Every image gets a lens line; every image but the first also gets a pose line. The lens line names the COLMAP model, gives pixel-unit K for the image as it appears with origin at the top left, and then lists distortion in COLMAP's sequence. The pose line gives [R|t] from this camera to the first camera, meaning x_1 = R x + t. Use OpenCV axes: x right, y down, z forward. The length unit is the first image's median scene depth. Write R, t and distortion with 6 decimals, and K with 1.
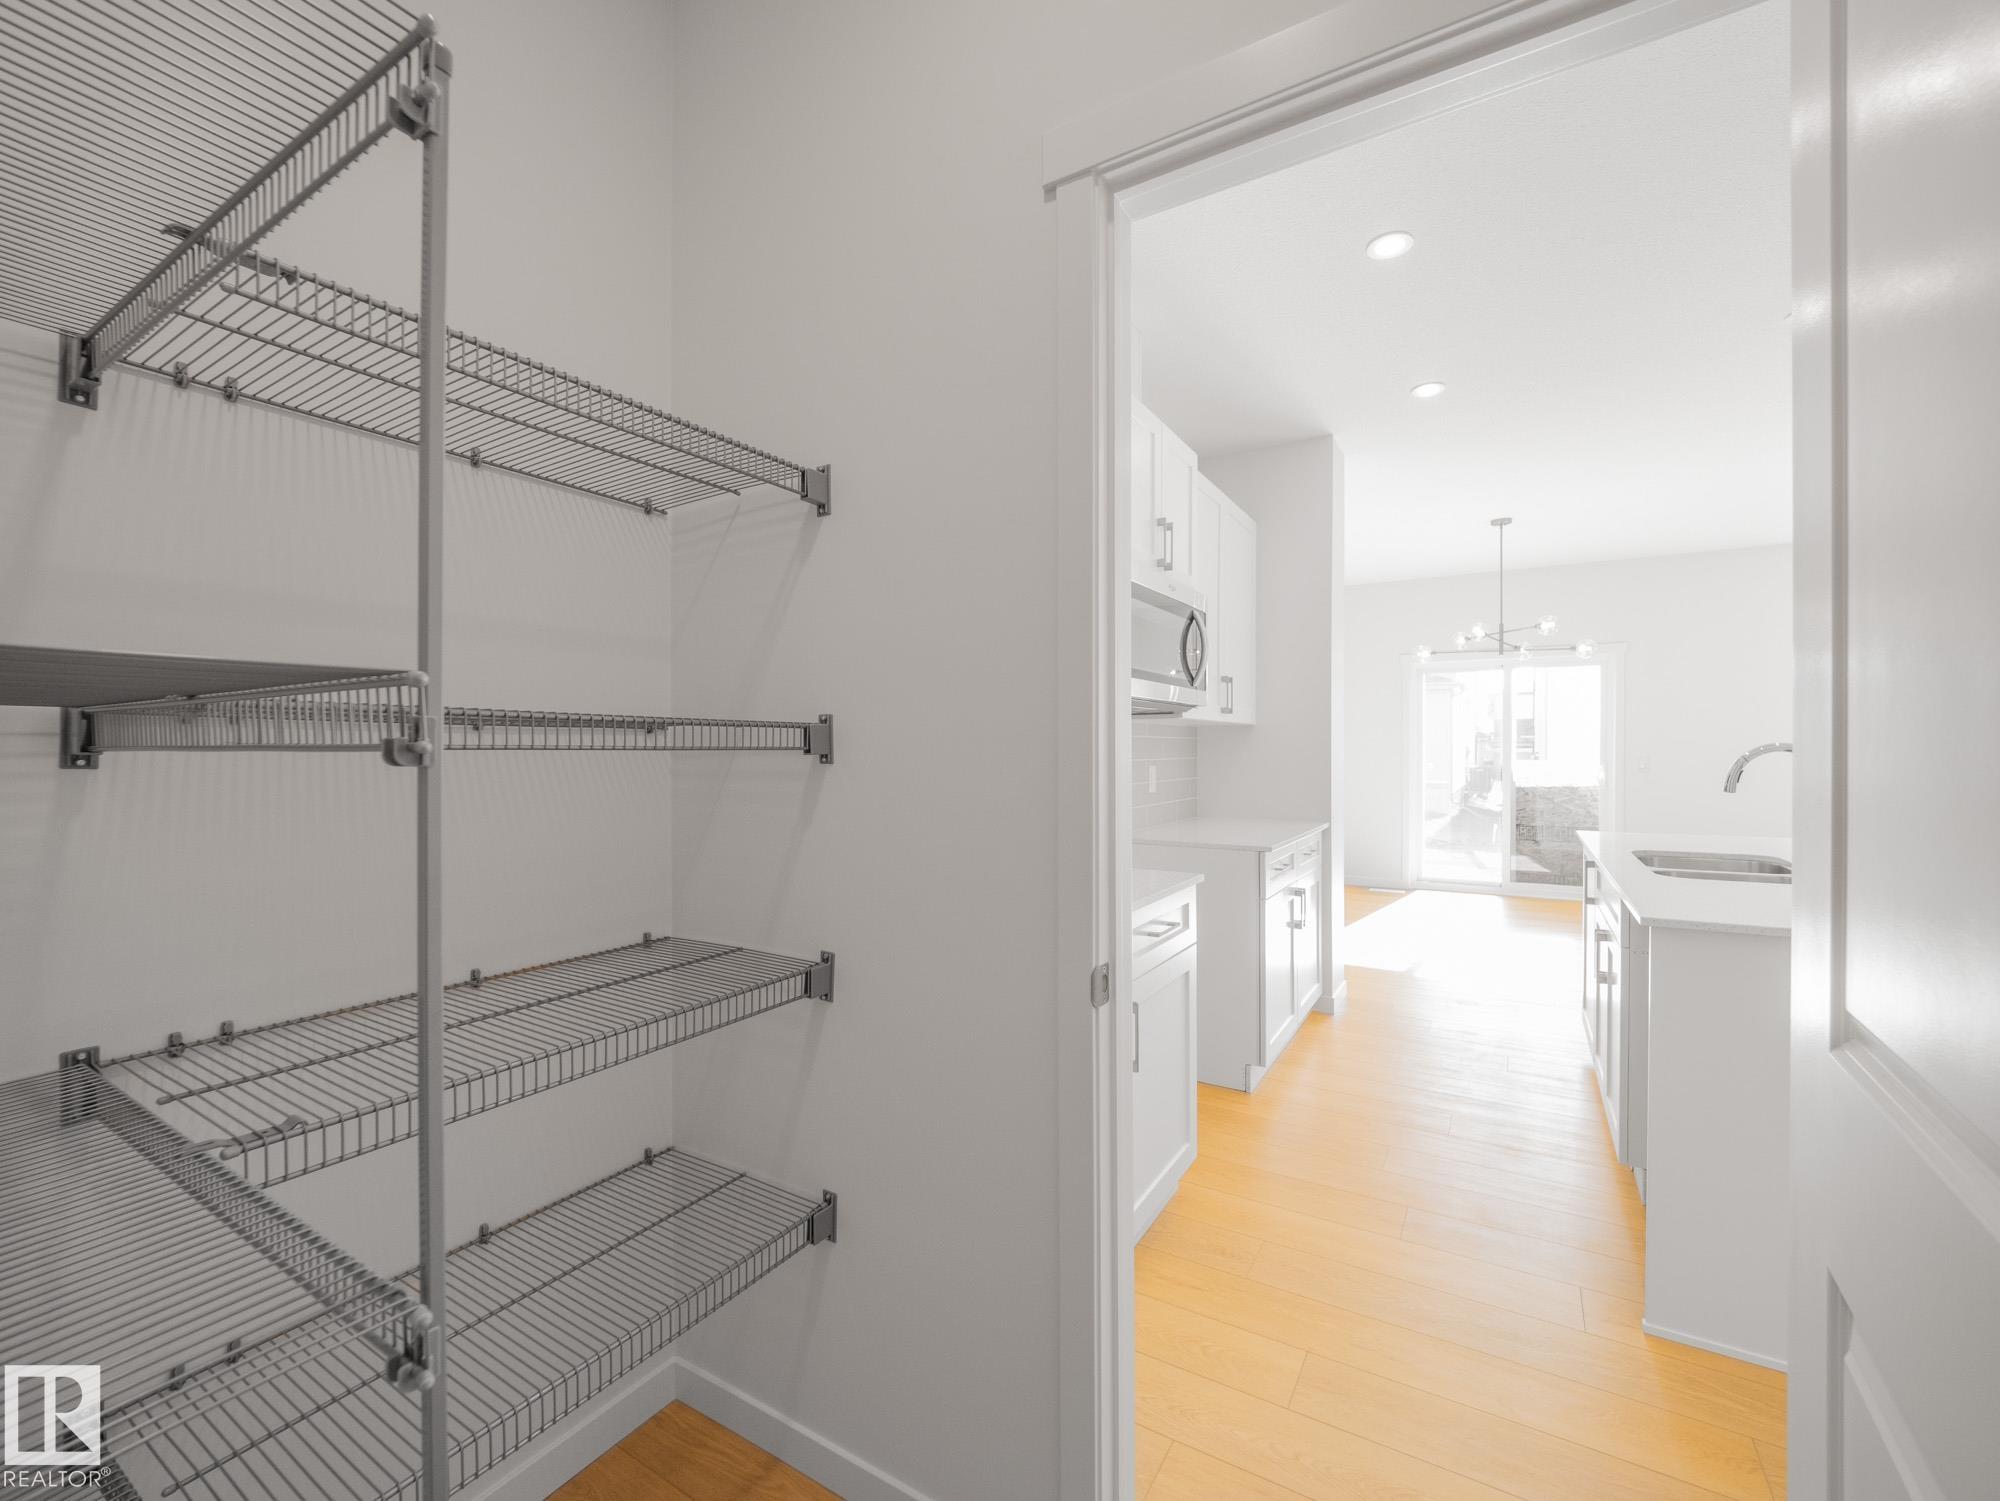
lens RADIAL K [[843.5, 0, 997.5], [0, 843.5, 757.7], [0, 0, 1]] dist [-0.002007, -0.002285]
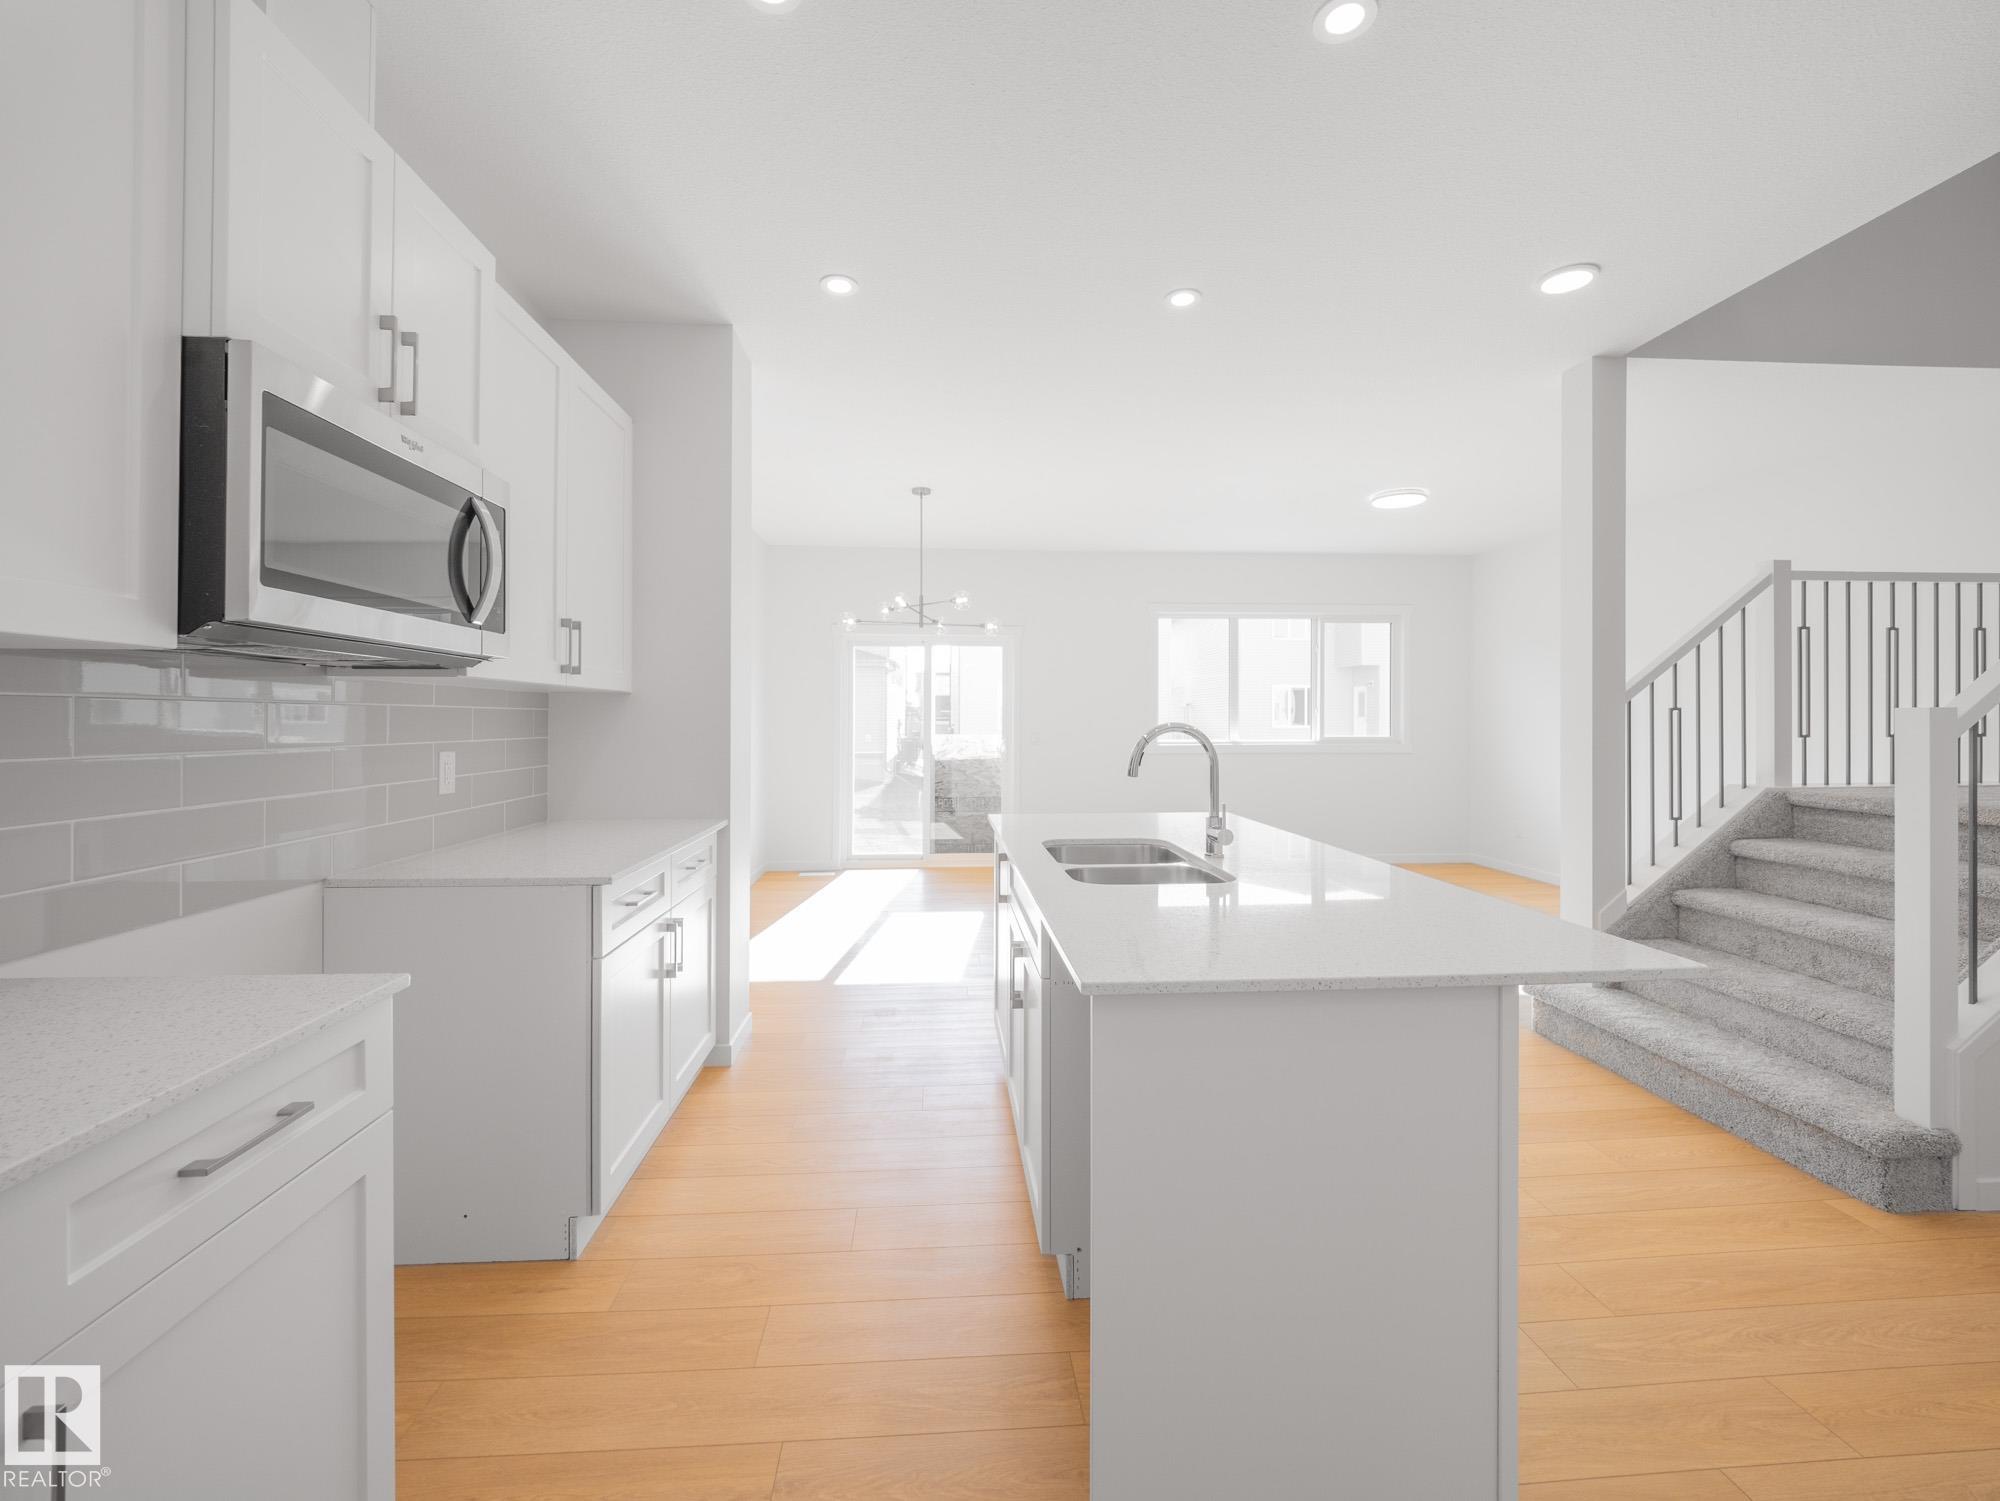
lens RADIAL K [[843.5, 0, 1005.1], [0, 843.5, 714.0], [0, 0, 1]] dist [-0.002007, -0.002285]
pose [[0.806672, 0.009998, 0.590914, 0.140100], [0.000591, 0.999843, -0.017724, -0.006776], [-0.590999, 0.014647, 0.806540, 0.218852]]
